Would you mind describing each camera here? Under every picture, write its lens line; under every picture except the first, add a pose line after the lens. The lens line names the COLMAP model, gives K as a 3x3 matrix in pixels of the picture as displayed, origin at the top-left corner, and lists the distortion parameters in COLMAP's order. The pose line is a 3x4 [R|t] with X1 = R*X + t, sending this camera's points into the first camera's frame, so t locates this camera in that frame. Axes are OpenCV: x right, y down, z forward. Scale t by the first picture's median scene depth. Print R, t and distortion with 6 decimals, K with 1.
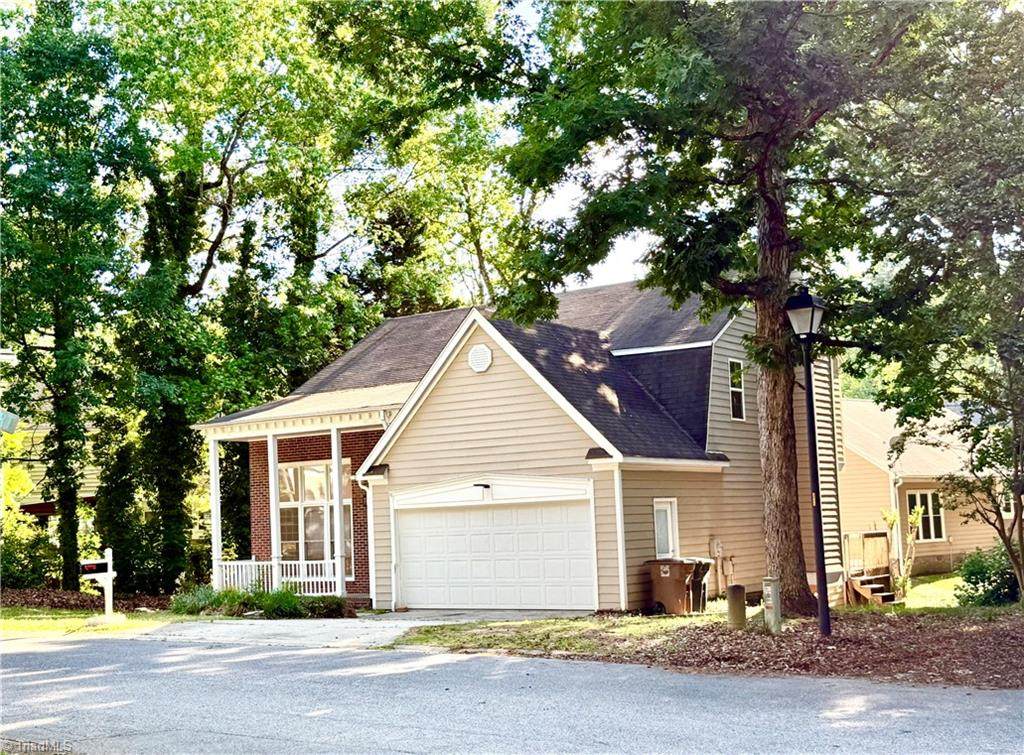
lens RADIAL K [[1272.8, 0, 512.0], [0, 1272.8, 377.5], [0, 0, 1]] dist [0.013416, 0.010391]
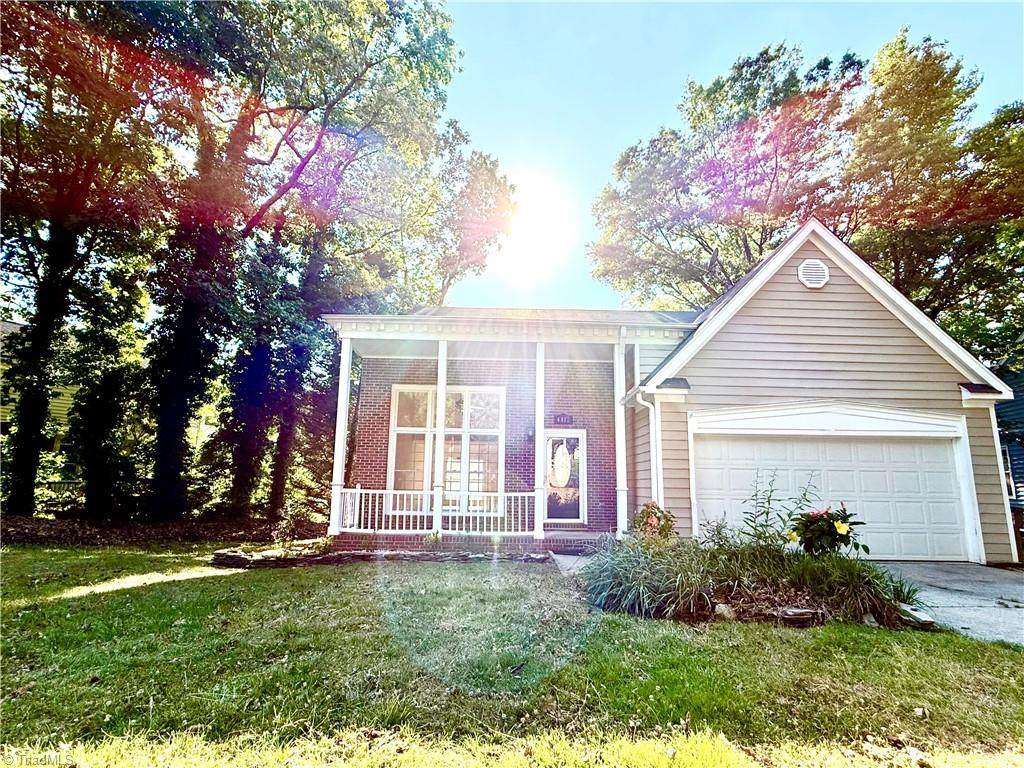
lens RADIAL K [[412.3, 0, 516.8], [0, 412.3, 422.4], [0, 0, 1]] dist [-0.000929, -0.000307]
pose [[0.828309, 0.124347, 0.546299, -0.343636], [-0.108514, 0.992202, -0.061312, 0.130025], [-0.549663, -0.008496, 0.835344, 0.879786]]
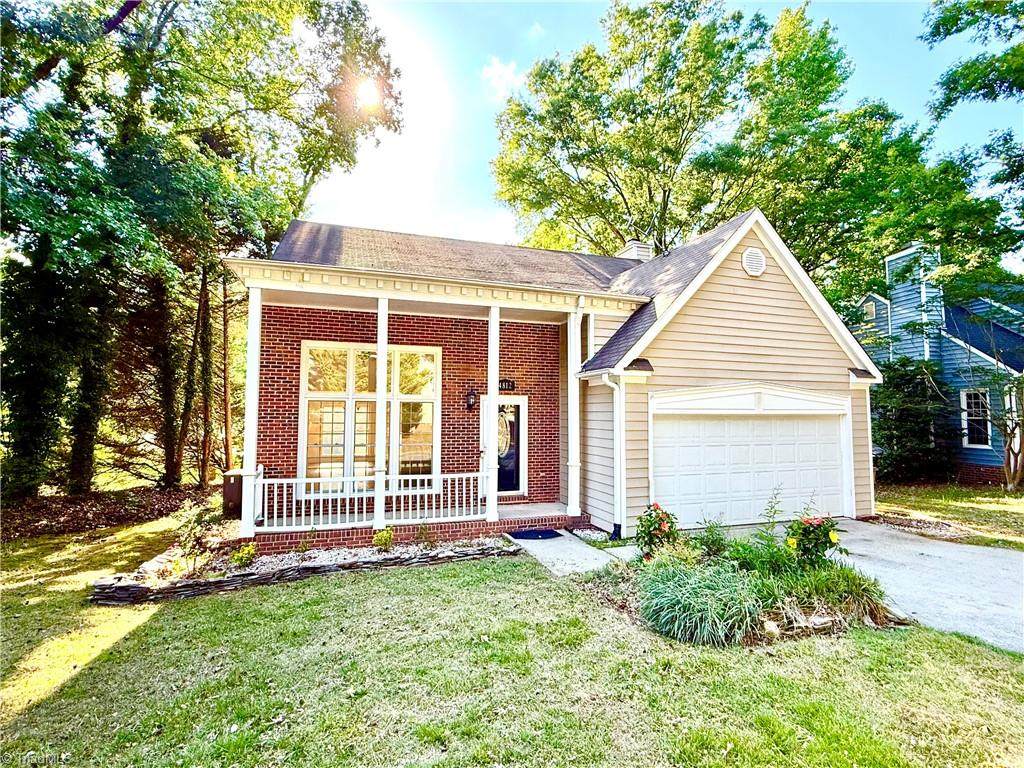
lens RADIAL K [[465.7, 0, 512.0], [0, 465.7, 384.0], [0, 0, 1]] dist [-0.000649, 0.000249]
pose [[0.628541, 0.083786, 0.773250, -0.401740], [-0.118205, 0.992923, -0.011505, 0.102436], [-0.768742, -0.084171, 0.633997, 0.918677]]
